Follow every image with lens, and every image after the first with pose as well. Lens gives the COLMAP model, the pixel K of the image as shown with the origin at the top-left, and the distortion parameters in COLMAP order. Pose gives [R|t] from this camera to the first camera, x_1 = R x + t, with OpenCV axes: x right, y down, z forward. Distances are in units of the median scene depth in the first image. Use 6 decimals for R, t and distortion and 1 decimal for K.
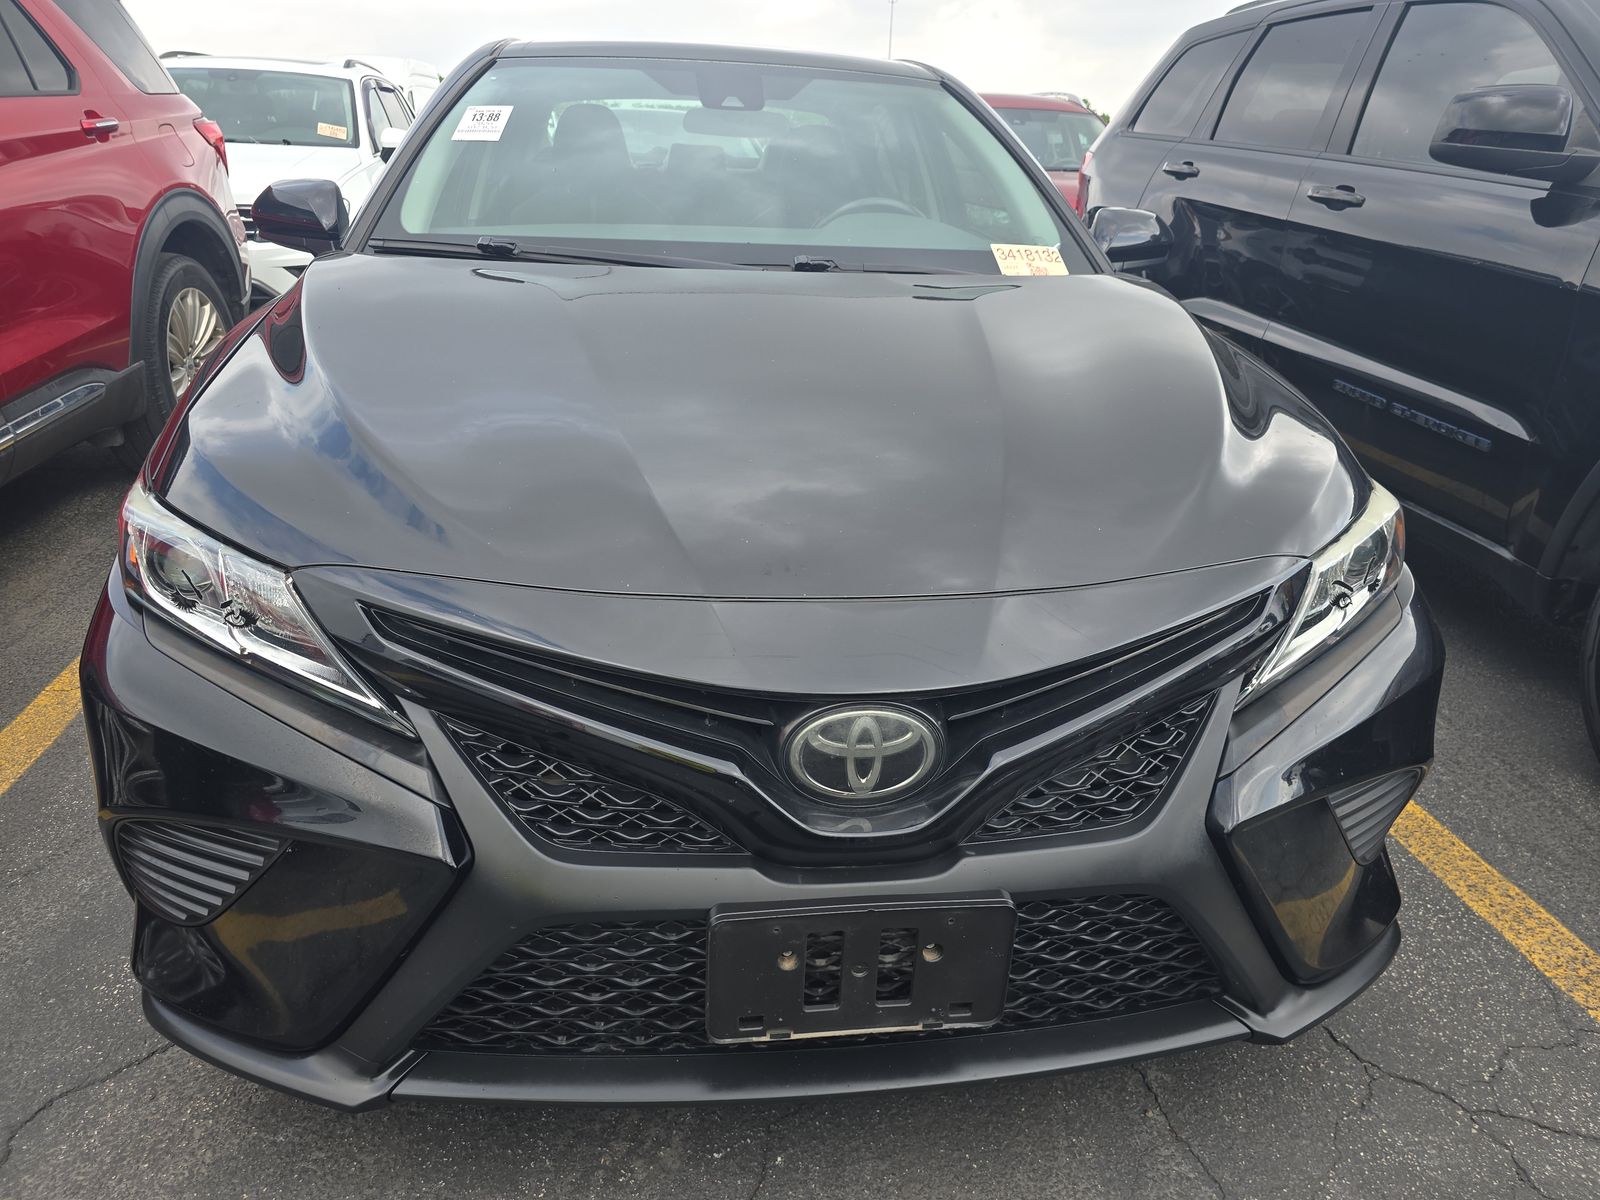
lens RADIAL K [[1094.7, 0, 800.0], [0, 1094.7, 600.0], [0, 0, 1]] dist [-0.002923, -0.004994]
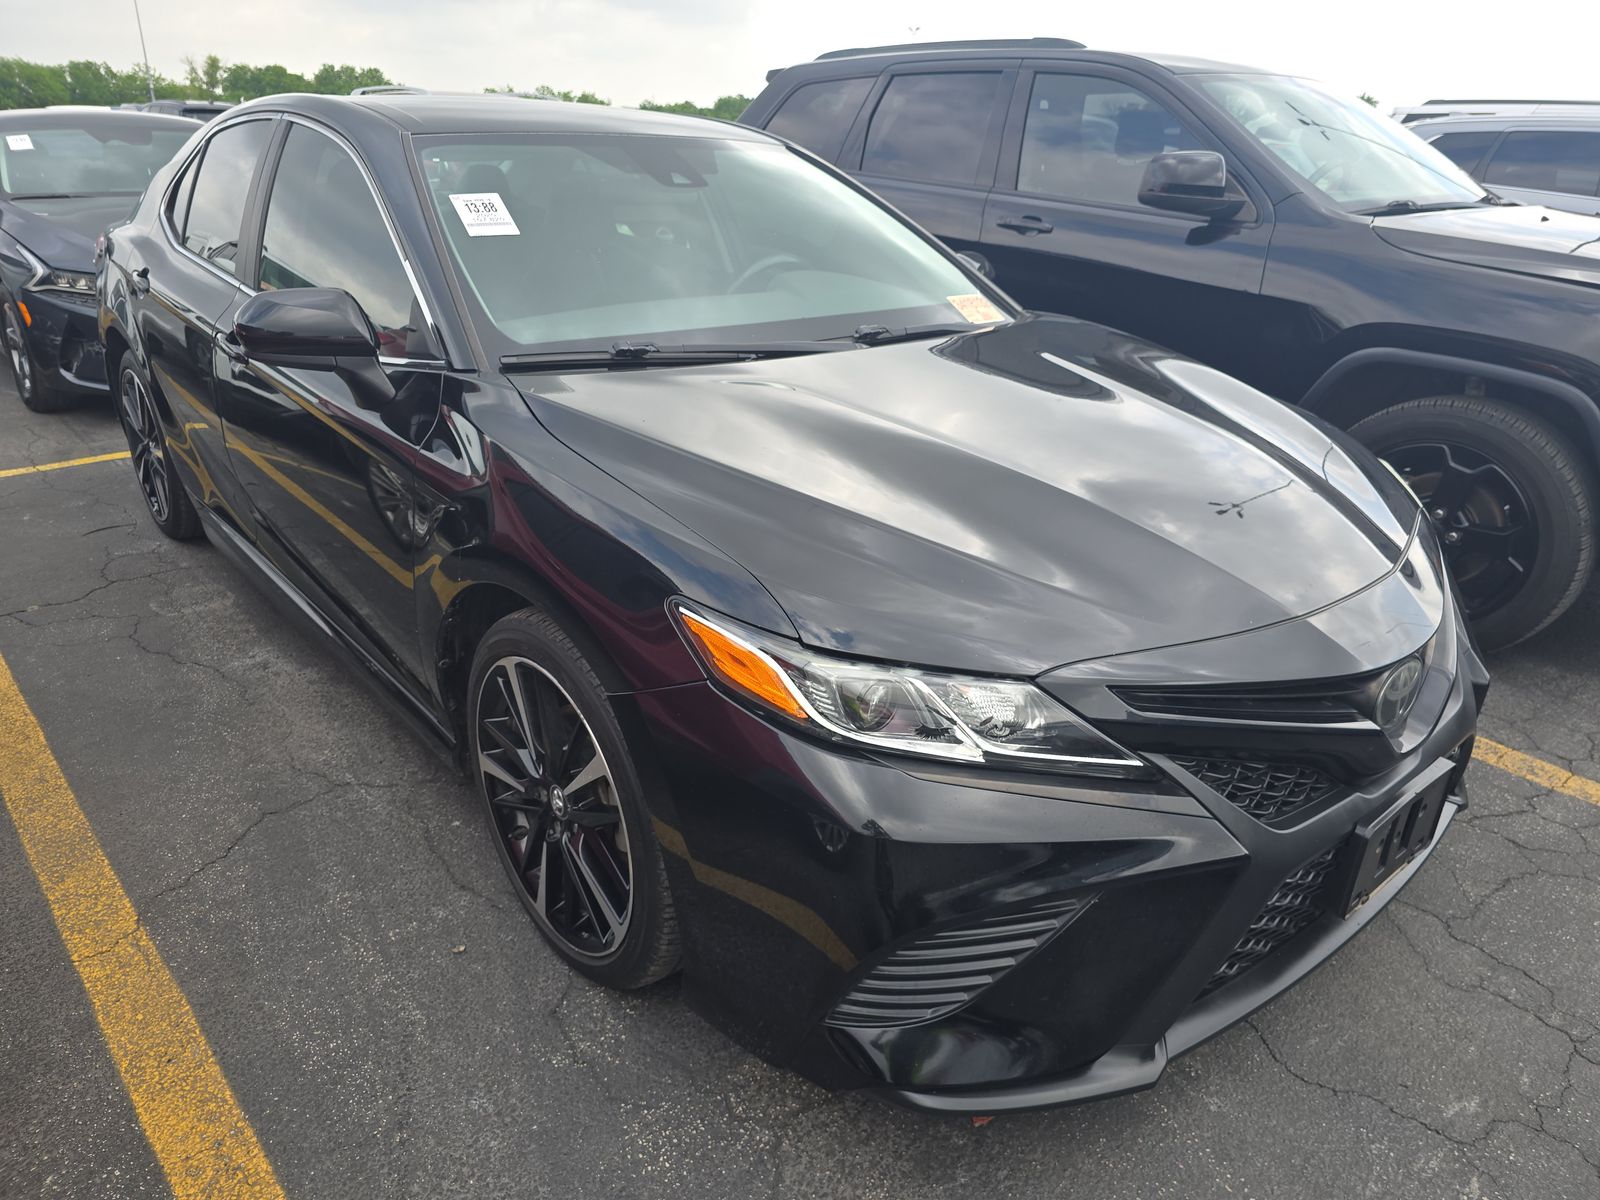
lens RADIAL K [[1076.7, 0, 800.0], [0, 1076.7, 600.0], [0, 0, 1]] dist [0.006288, 0.001037]
pose [[0.843585, -0.222834, 0.488579, -0.578675], [0.211296, 0.974185, 0.079487, -0.120237], [-0.493678, 0.036180, 0.868892, 0.052799]]
